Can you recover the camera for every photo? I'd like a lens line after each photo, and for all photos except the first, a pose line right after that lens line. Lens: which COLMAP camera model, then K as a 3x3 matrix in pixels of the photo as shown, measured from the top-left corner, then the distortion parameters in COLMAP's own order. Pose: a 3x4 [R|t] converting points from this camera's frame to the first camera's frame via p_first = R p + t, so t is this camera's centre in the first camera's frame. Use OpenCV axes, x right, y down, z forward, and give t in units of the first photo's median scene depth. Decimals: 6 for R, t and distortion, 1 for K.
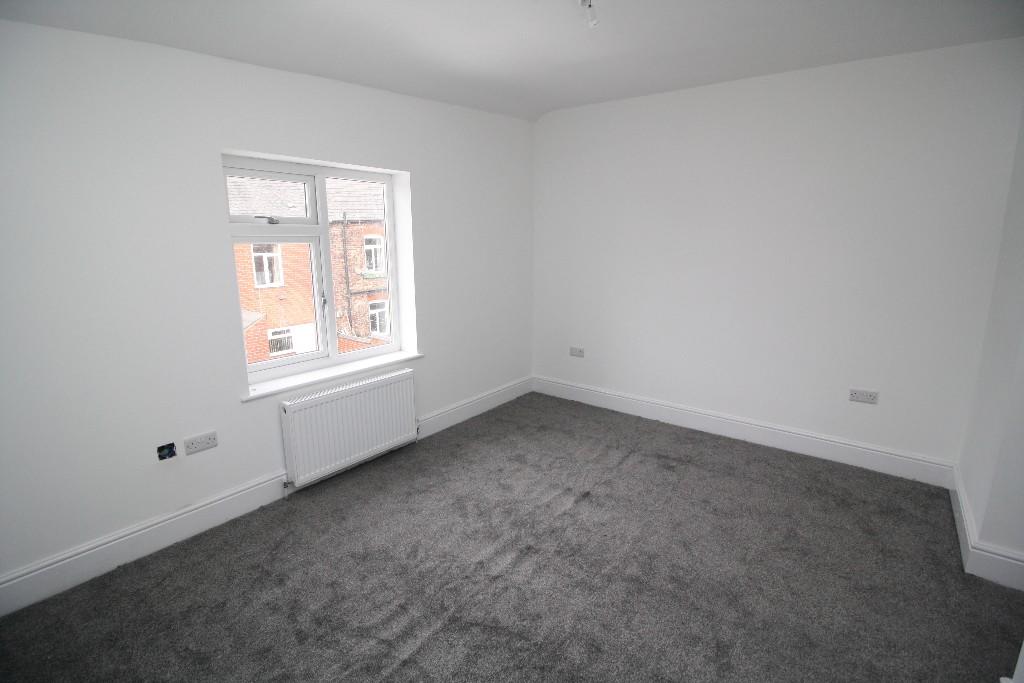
lens RADIAL K [[473.9, 0, 512.0], [0, 473.9, 341.5], [0, 0, 1]] dist [0.059991, -0.000015]
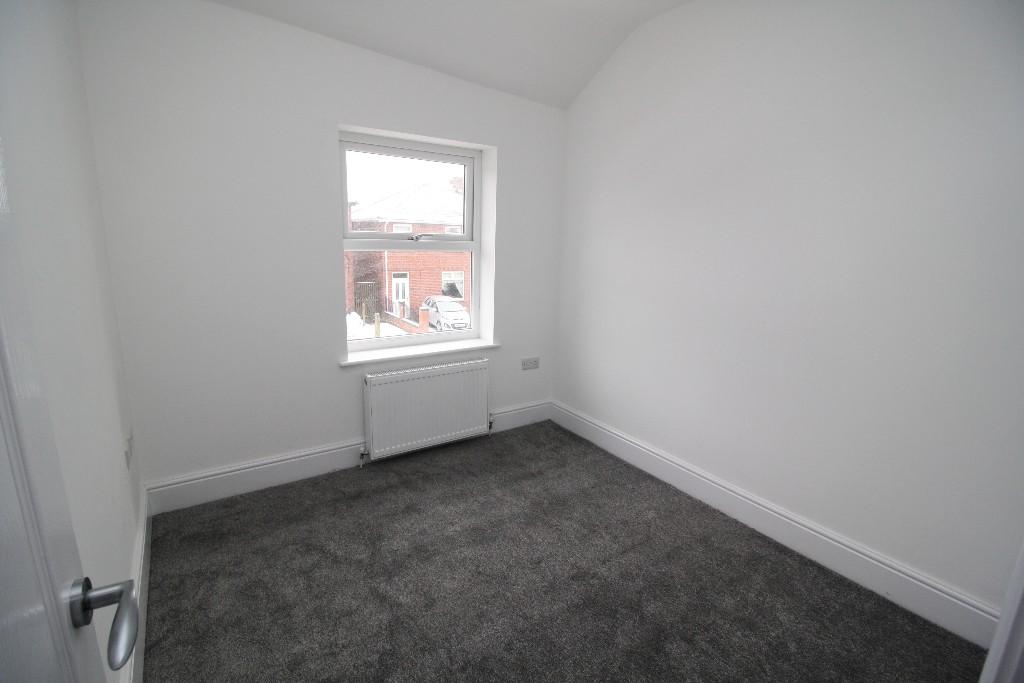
lens RADIAL K [[483.7, 0, 512.0], [0, 483.7, 341.5], [0, 0, 1]] dist [-0.001452, -0.000093]
pose [[0.958636, 0.120396, -0.257919, 0.076497], [-0.113167, 0.992656, 0.042749, -0.022215], [0.261171, -0.011793, 0.965220, 0.093056]]
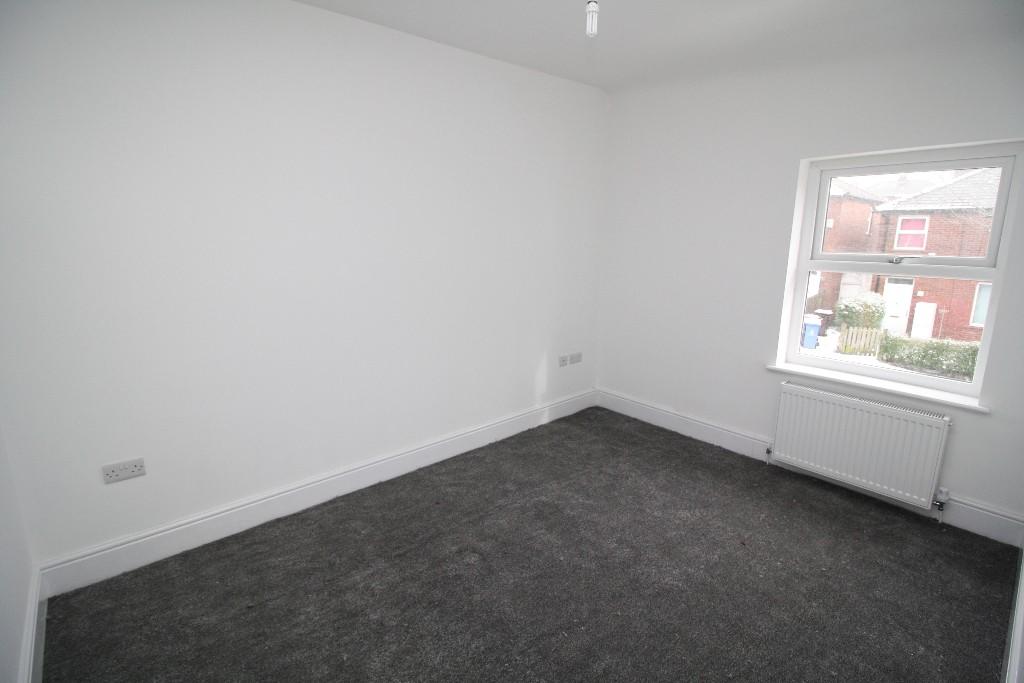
lens RADIAL K [[483.7, 0, 512.0], [0, 483.7, 341.5], [0, 0, 1]] dist [-0.001452, -0.000093]
pose [[-0.159429, 0.222257, -0.961865, 0.653555], [-0.207355, 0.945053, 0.252742, -0.112273], [0.965187, 0.239742, -0.104582, 0.464381]]
